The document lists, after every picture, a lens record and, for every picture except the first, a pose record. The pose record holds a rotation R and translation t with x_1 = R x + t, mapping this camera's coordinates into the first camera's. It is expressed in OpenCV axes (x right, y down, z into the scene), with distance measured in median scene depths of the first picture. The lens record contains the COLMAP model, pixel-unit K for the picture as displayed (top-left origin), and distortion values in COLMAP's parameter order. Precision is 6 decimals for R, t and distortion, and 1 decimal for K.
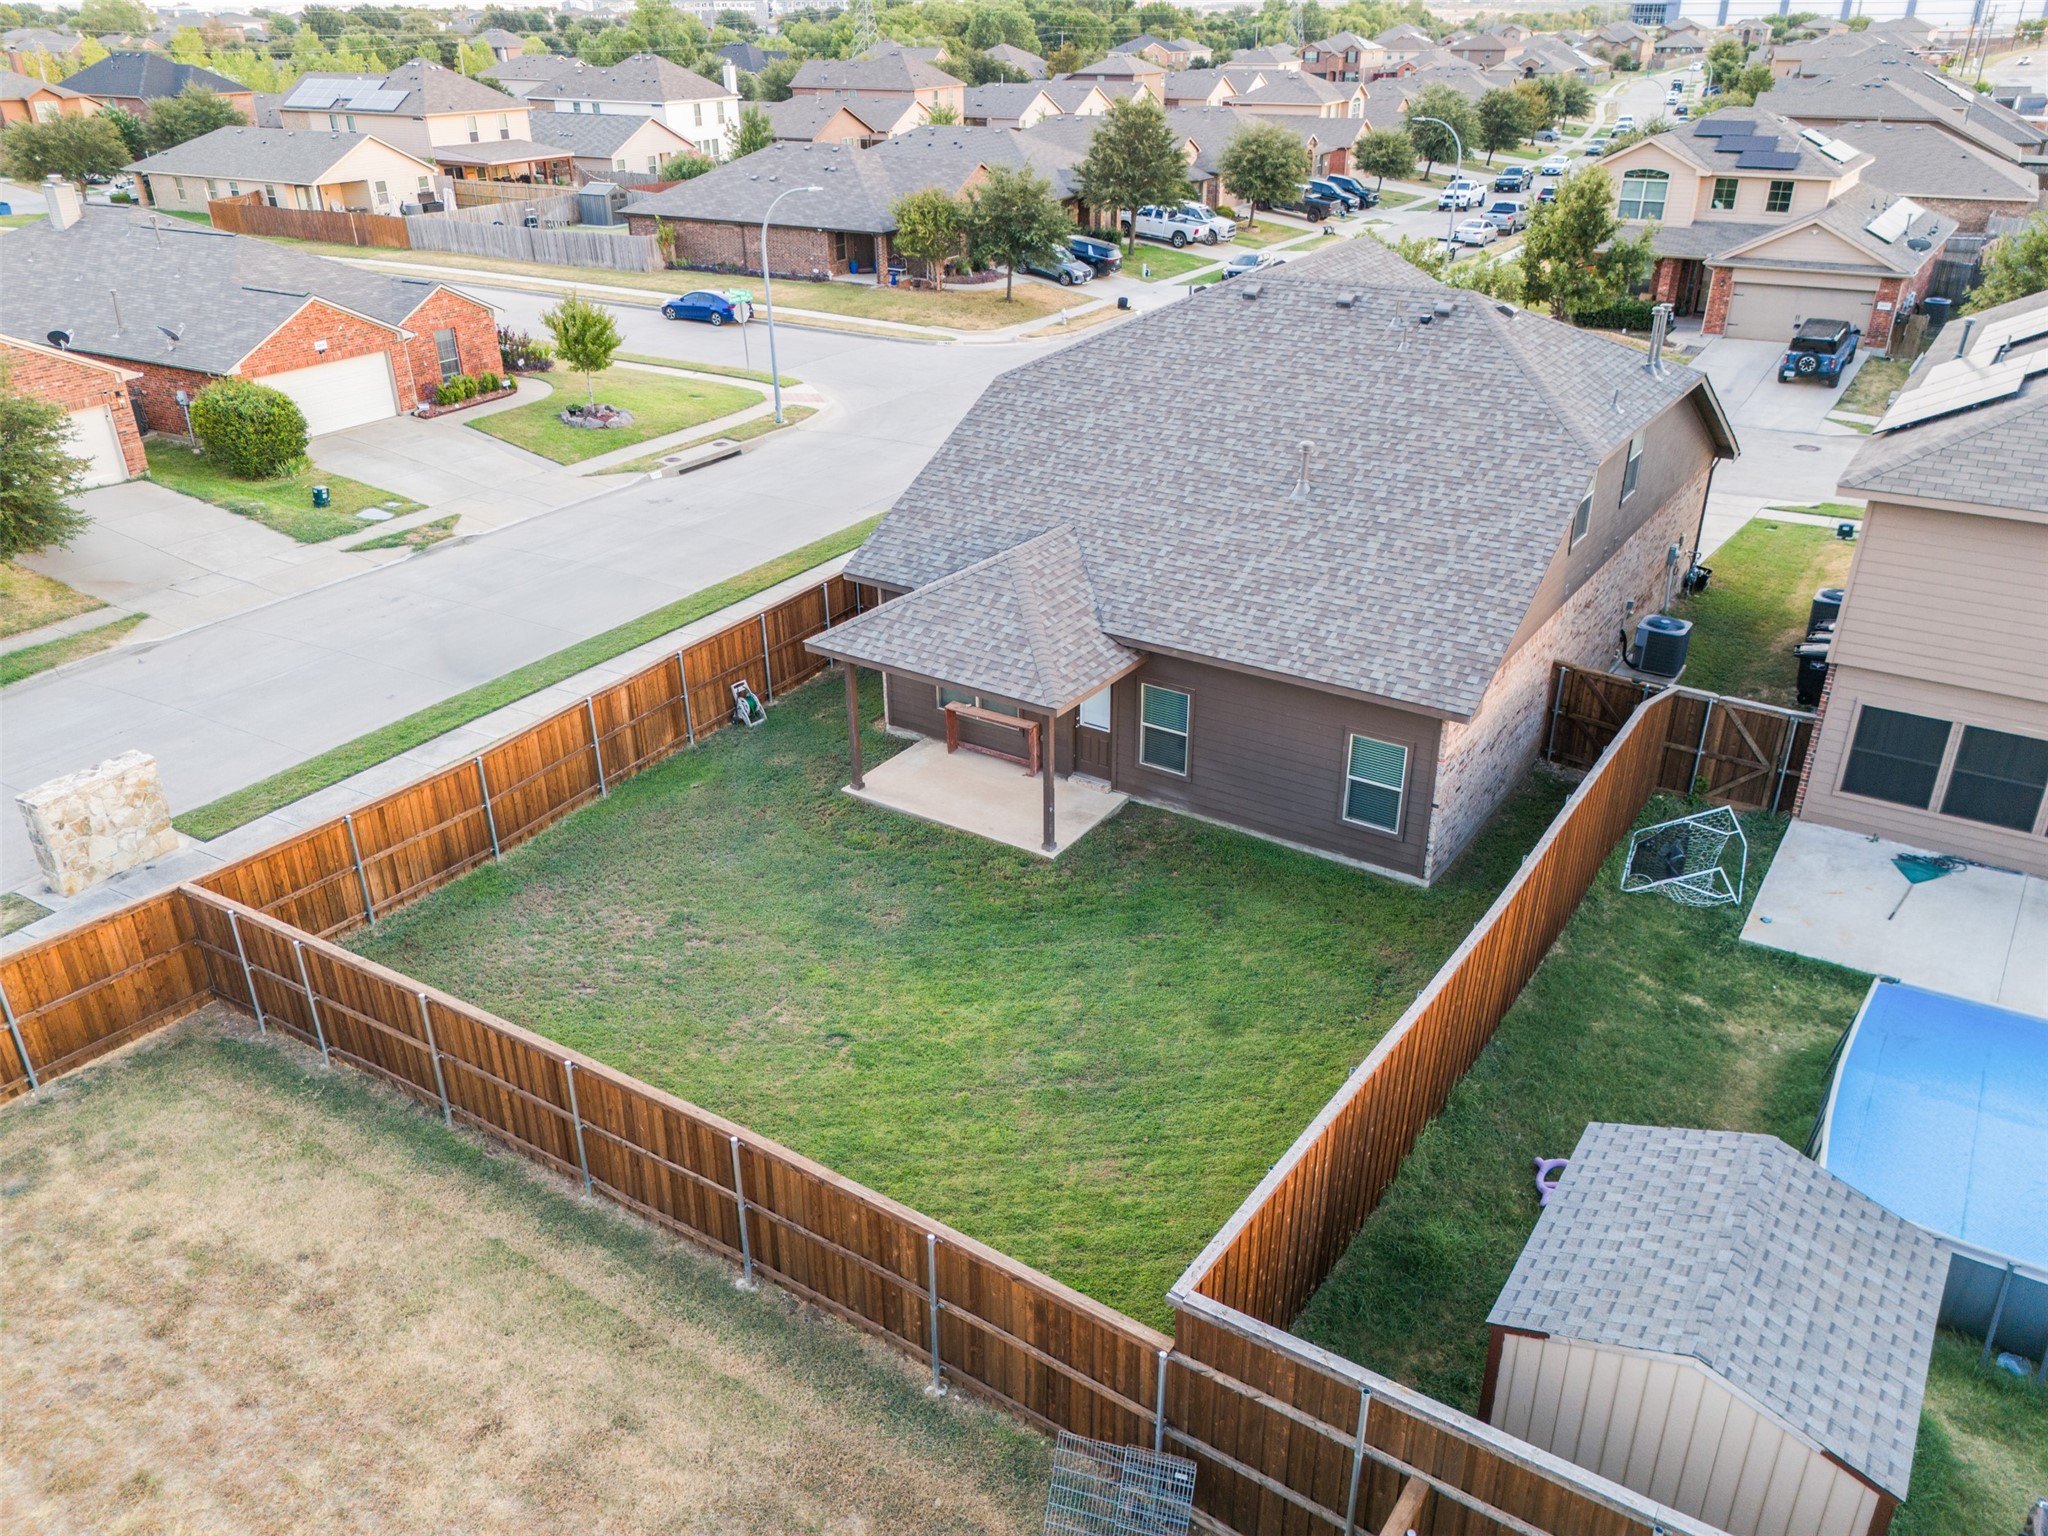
lens RADIAL K [[1530.3, 0, 1024.0], [0, 1530.3, 768.0], [0, 0, 1]] dist [0.040872, -0.038638]
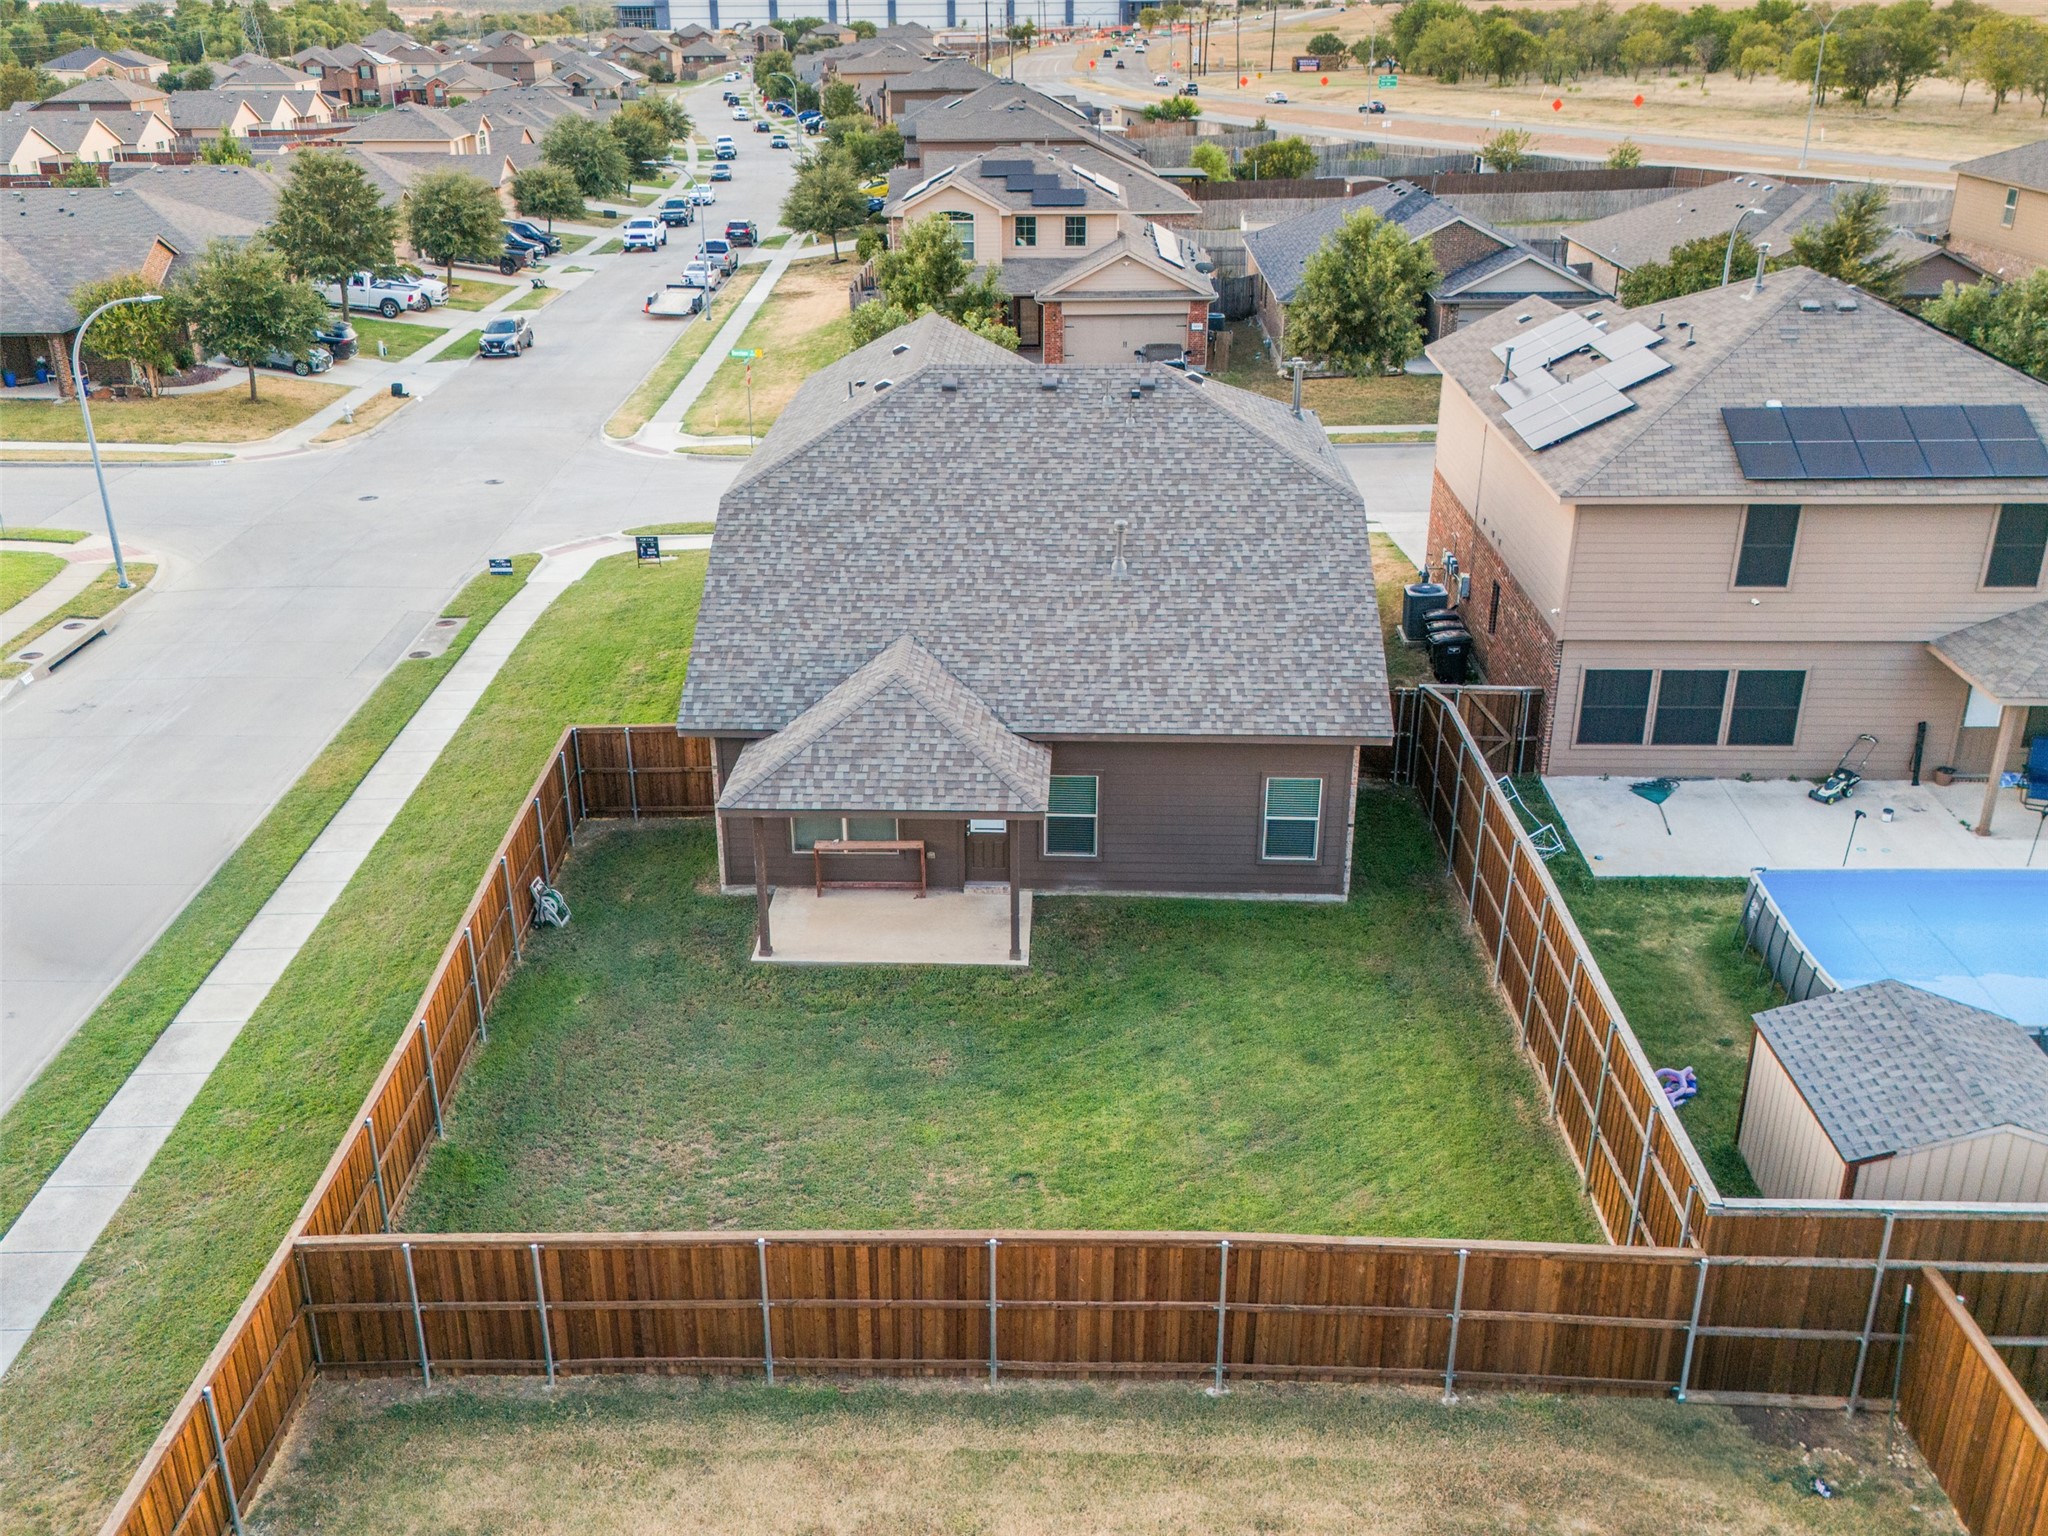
lens RADIAL K [[1823.5, 0, 982.9], [0, 1823.5, 750.1], [0, 0, 1]] dist [0.059559, -0.058093]
pose [[0.859774, -0.196233, 0.471467, -0.488844], [0.229938, 0.973100, -0.014298, -0.060127], [-0.455979, 0.120701, 0.881768, -0.038569]]
